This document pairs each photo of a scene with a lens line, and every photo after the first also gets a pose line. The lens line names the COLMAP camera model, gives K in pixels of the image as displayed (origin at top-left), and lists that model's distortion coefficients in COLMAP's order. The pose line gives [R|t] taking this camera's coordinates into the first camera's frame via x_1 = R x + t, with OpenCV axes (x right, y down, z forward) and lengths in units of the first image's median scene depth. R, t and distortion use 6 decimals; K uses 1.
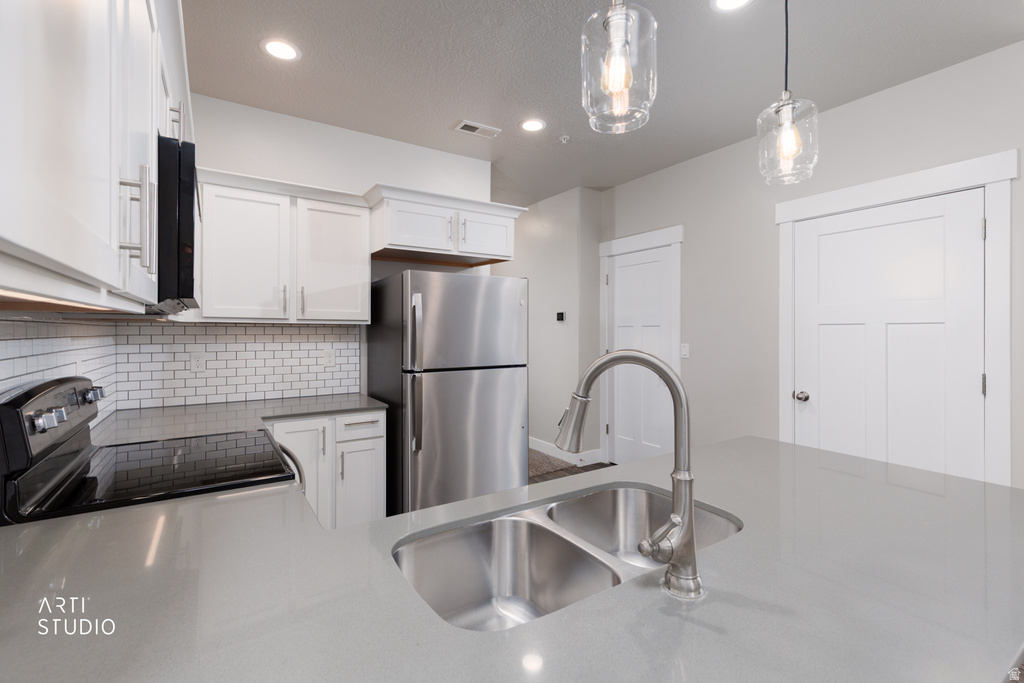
lens RADIAL K [[469.2, 0, 515.3], [0, 469.2, 335.0], [0, 0, 1]] dist [0.000272, -0.000051]
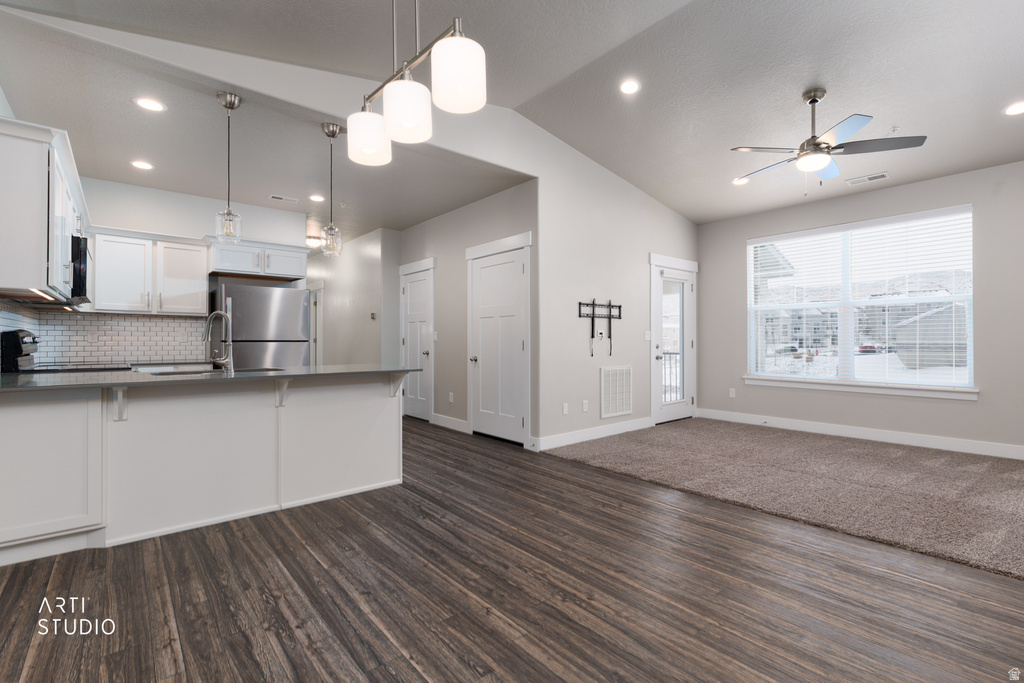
lens RADIAL K [[459.5, 0, 512.0], [0, 459.5, 341.5], [0, 0, 1]] dist [0.000130, 0.000048]
pose [[0.991220, -0.000963, 0.132221, 0.602243], [0.001579, 0.999988, -0.004552, 0.085239], [-0.132216, 0.004721, 0.991210, -0.840327]]
